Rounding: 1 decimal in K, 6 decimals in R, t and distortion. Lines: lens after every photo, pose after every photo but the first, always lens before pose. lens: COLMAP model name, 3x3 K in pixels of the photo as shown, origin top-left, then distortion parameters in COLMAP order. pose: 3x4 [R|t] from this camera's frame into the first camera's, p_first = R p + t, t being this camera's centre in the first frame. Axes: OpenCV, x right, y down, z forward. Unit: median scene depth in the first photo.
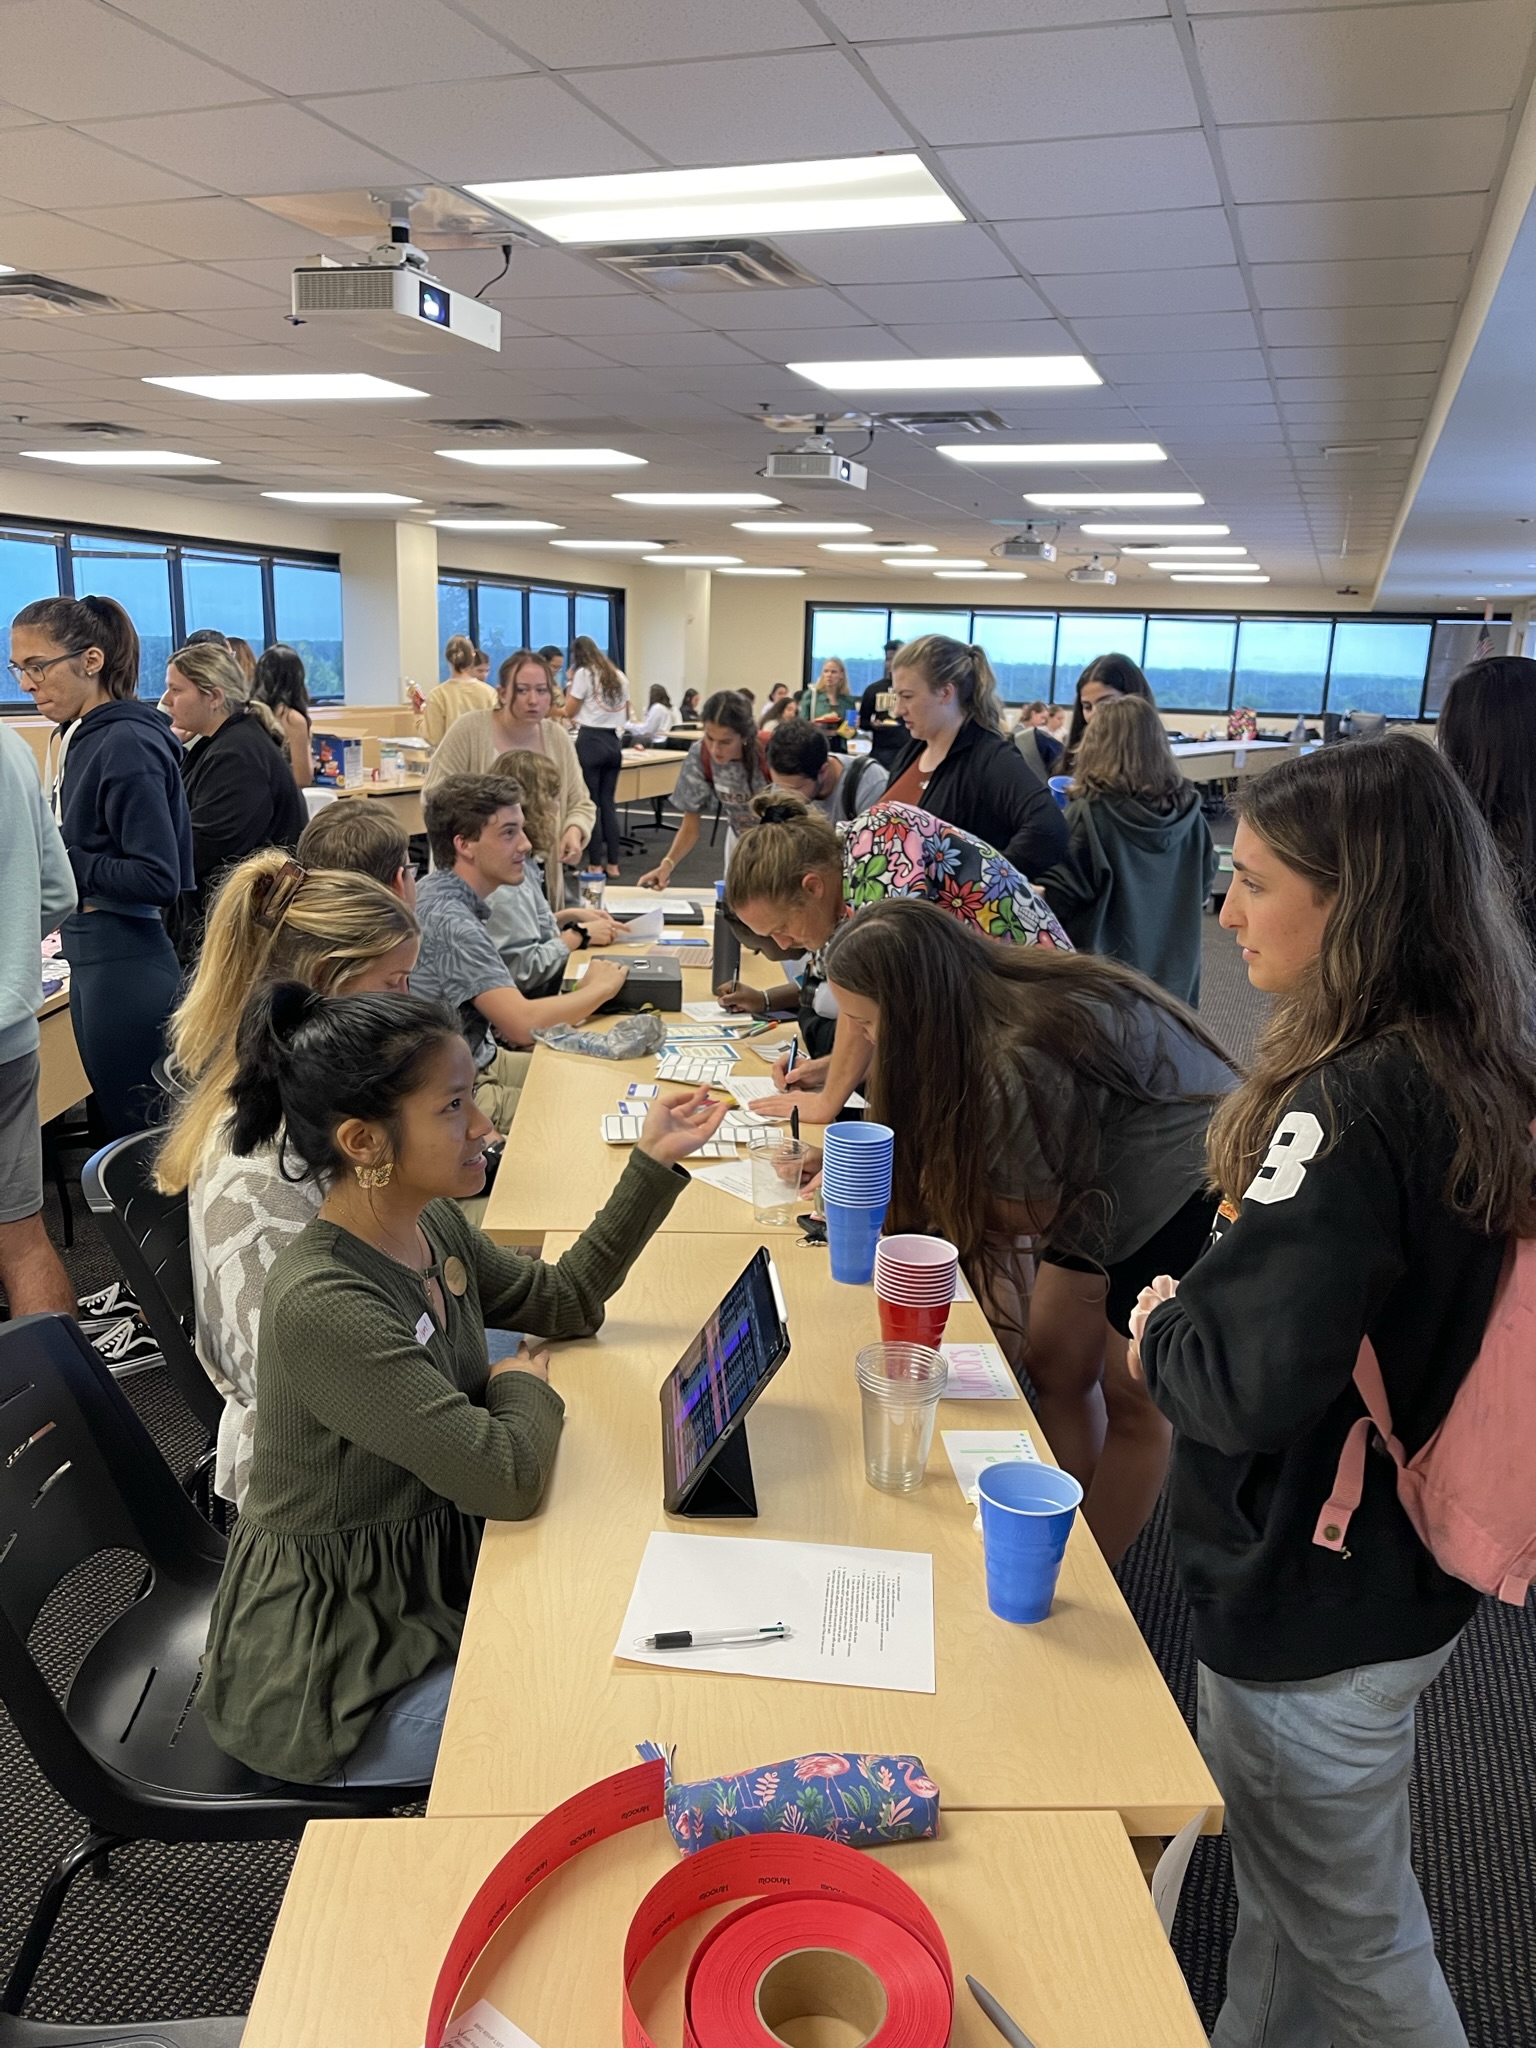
lens RADIAL K [[1559.2, 0, 769.2], [0, 1559.2, 1036.4], [0, 0, 1]] dist [0.023663, -0.046878]
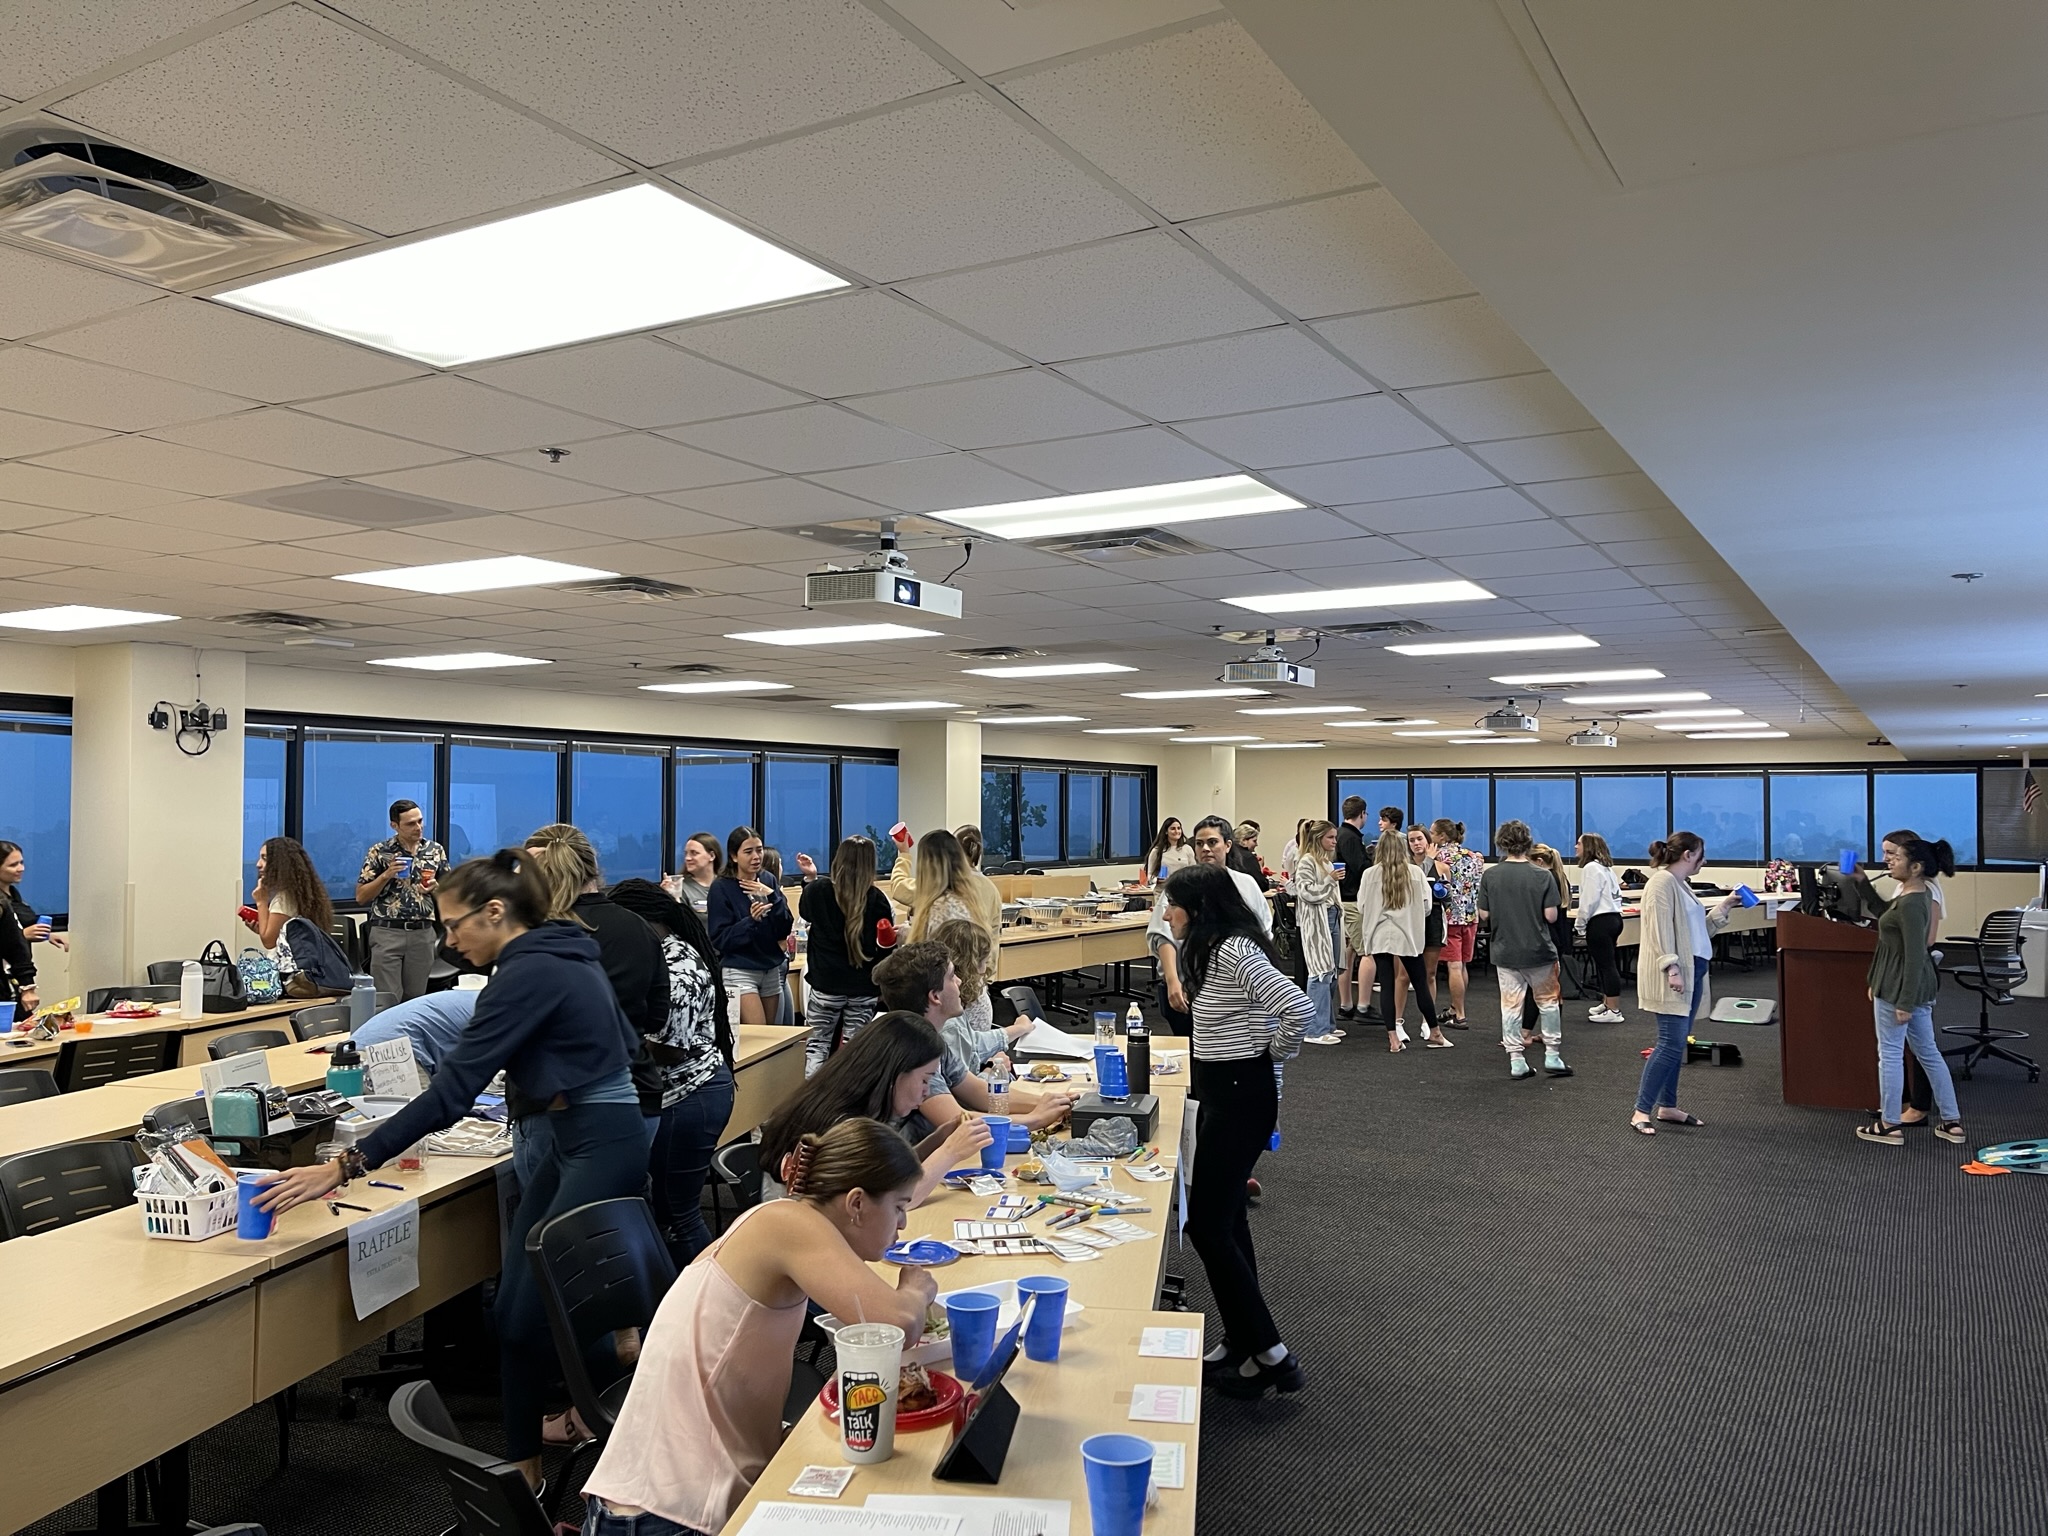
lens RADIAL K [[1559.2, 0, 1026.0], [0, 1559.2, 763.2], [0, 0, 1]] dist [0.023663, -0.046878]
pose [[0.978252, -0.034932, -0.204455, 0.086127], [-0.021555, 0.963258, -0.267711, 0.017191], [0.206295, 0.266296, 0.941557, -0.112893]]
